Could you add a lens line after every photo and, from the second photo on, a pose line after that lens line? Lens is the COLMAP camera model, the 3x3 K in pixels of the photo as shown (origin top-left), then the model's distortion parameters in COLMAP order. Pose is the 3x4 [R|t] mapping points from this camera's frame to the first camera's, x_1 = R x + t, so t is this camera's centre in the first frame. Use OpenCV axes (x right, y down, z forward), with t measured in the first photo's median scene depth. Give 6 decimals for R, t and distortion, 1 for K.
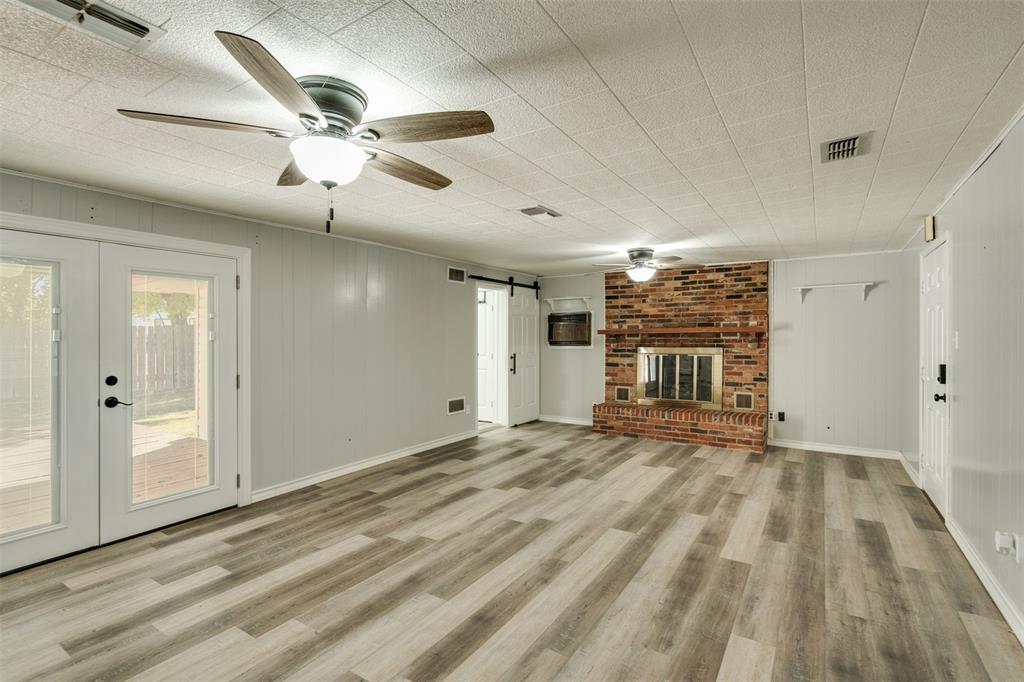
lens RADIAL K [[479.3, 0, 512.3], [0, 479.3, 338.1], [0, 0, 1]] dist [-0.003286, 0.002436]
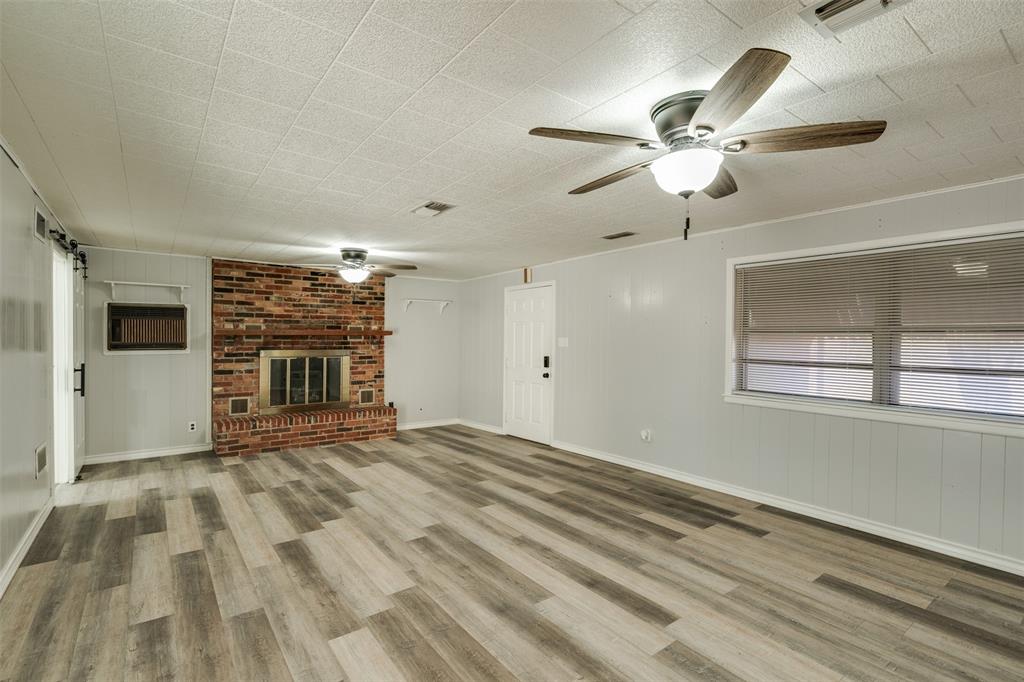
lens RADIAL K [[479.3, 0, 513.4], [0, 479.3, 344.1], [0, 0, 1]] dist [-0.003286, 0.002436]
pose [[0.346748, -0.002467, 0.937955, -0.704136], [-0.003211, 0.999988, 0.003817, 0.004973], [-0.937953, -0.004335, 0.346735, 0.457001]]
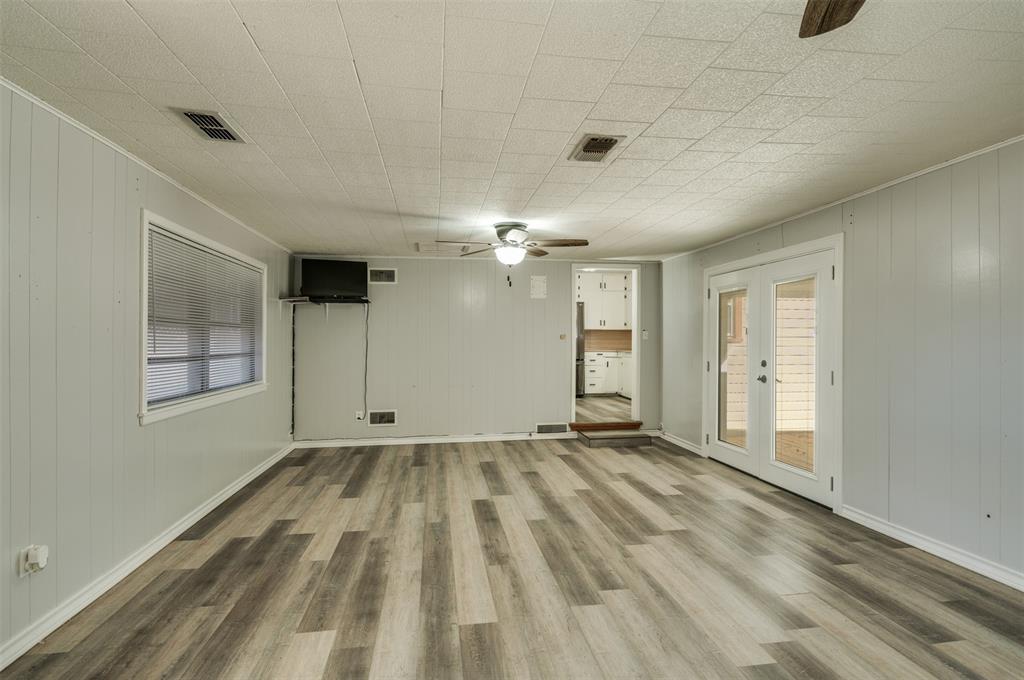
lens RADIAL K [[521.8, 0, 502.3], [0, 521.8, 328.9], [0, 0, 1]] dist [0.000029, 0.000785]
pose [[-0.762929, -0.006497, -0.646450, 0.567866], [0.004144, 0.999880, -0.014941, 0.007346], [0.646469, -0.014078, -0.762810, 1.330829]]
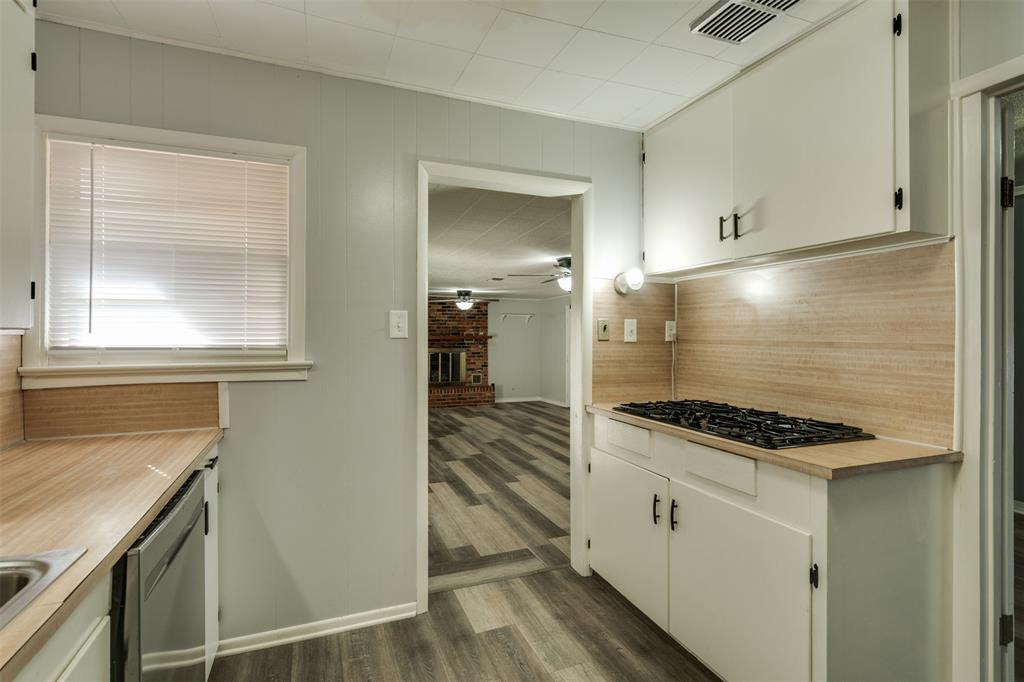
lens RADIAL K [[479.3, 0, 510.5], [0, 479.3, 340.6], [0, 0, 1]] dist [-0.003286, 0.002436]
pose [[0.582134, -0.004470, 0.813081, -1.310027], [0.000395, 0.999986, 0.005215, -0.022176], [-0.813093, -0.002715, 0.582128, -0.143862]]
